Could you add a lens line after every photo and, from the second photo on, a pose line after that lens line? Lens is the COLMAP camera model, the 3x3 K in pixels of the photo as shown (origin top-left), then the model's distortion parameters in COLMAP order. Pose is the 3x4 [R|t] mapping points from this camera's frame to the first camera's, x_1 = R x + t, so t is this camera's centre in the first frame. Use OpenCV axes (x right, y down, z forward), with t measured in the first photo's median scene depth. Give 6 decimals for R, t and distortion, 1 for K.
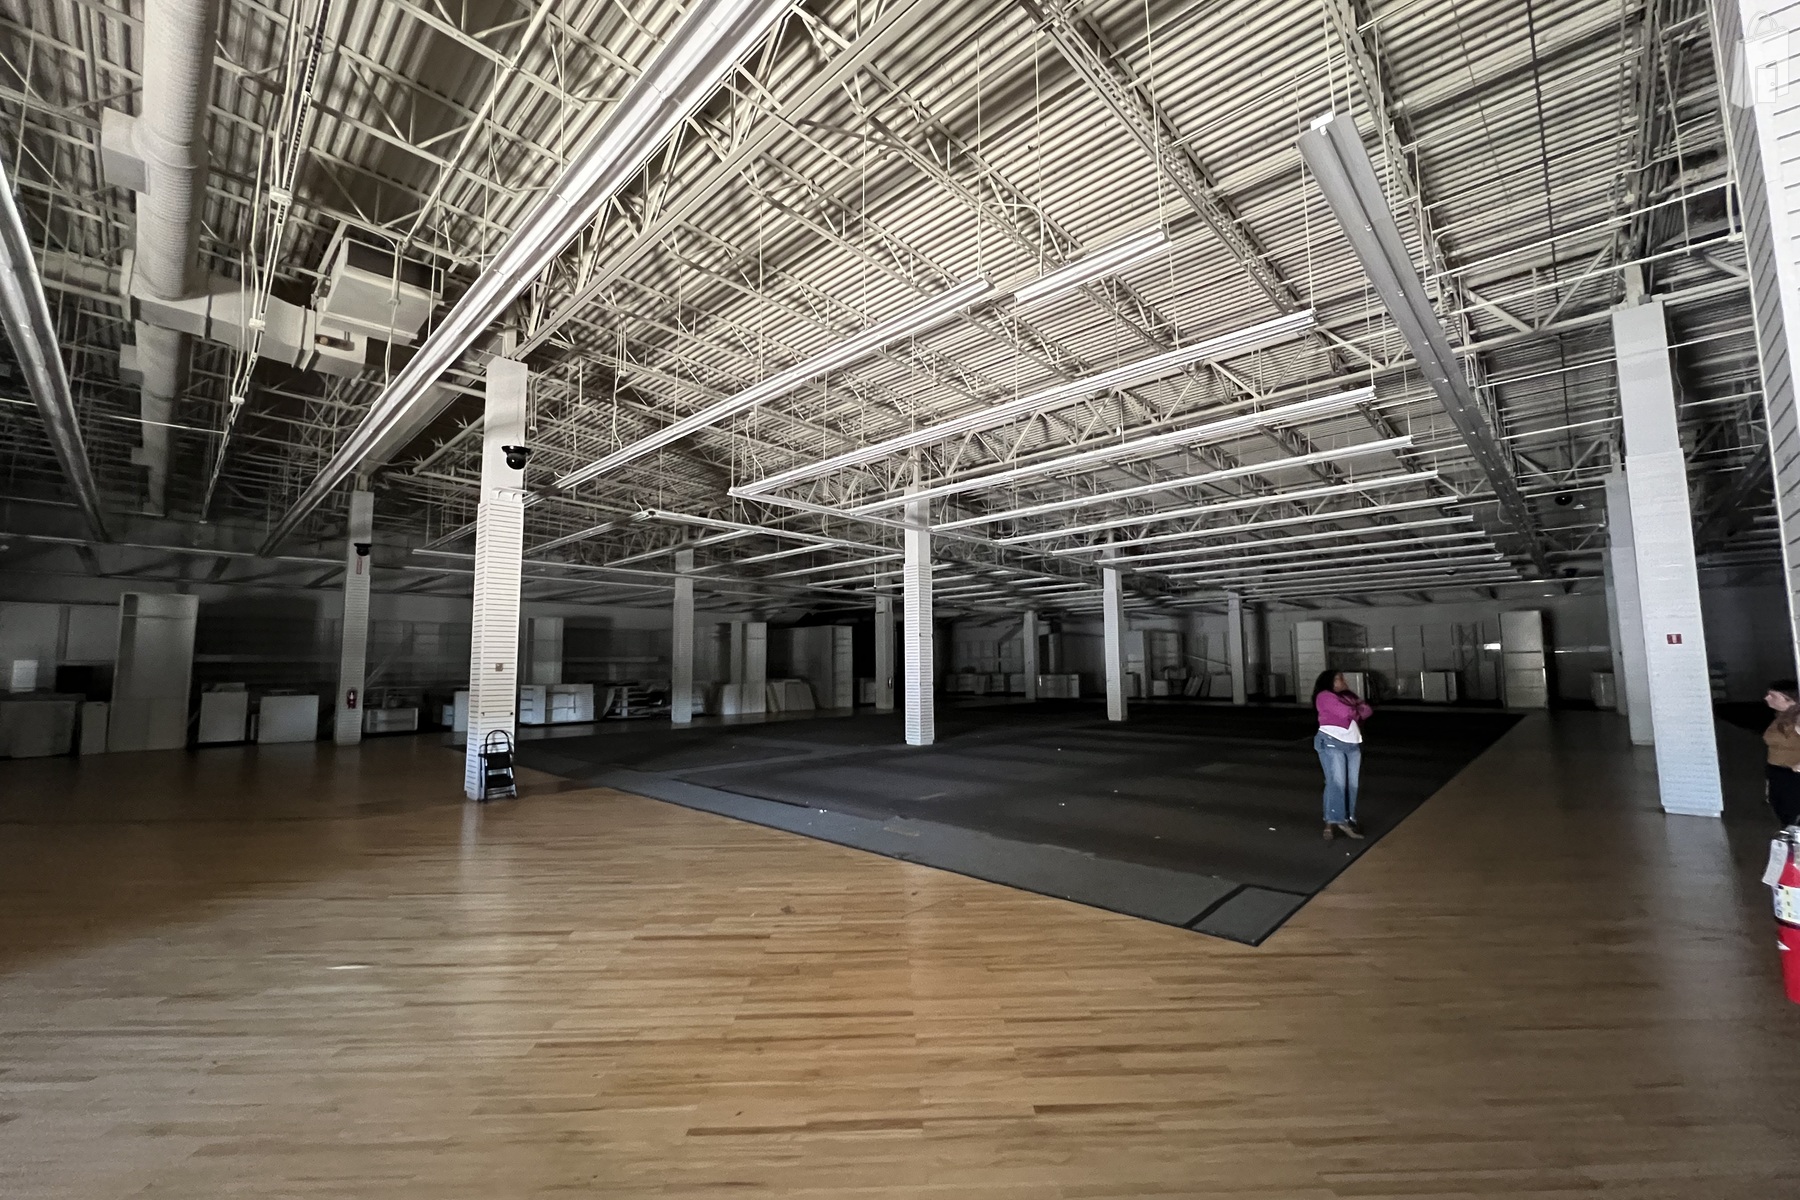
lens RADIAL K [[702.6, 0, 900.0], [0, 702.6, 600.0], [0, 0, 1]] dist [0.001034, 0.000108]
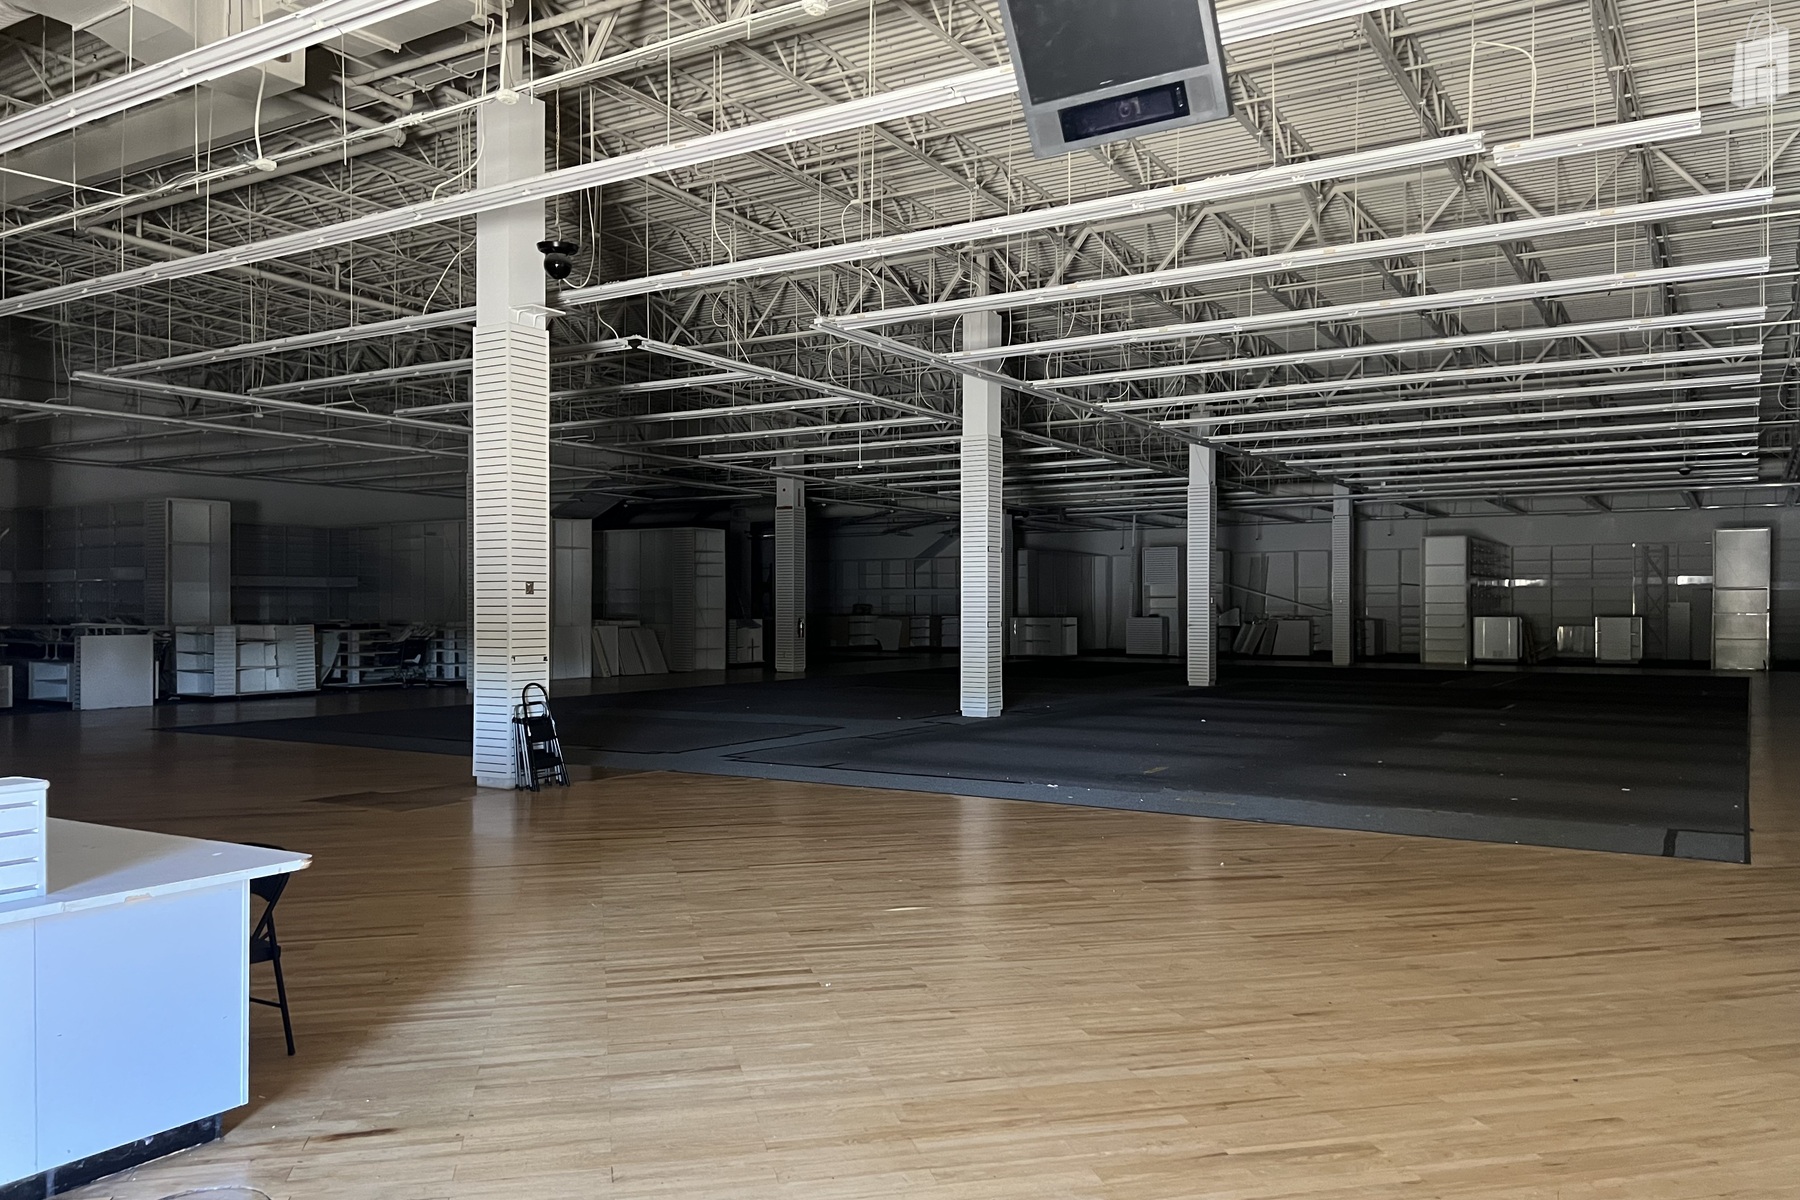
lens RADIAL K [[1325.7, 0, 900.0], [0, 1325.7, 600.0], [0, 0, 1]] dist [0.027985, 0.000476]
pose [[0.978046, 0.010698, 0.208116, -0.159503], [-0.029358, 0.995794, 0.086784, -0.003154], [-0.206313, -0.090989, 0.974246, -0.087019]]
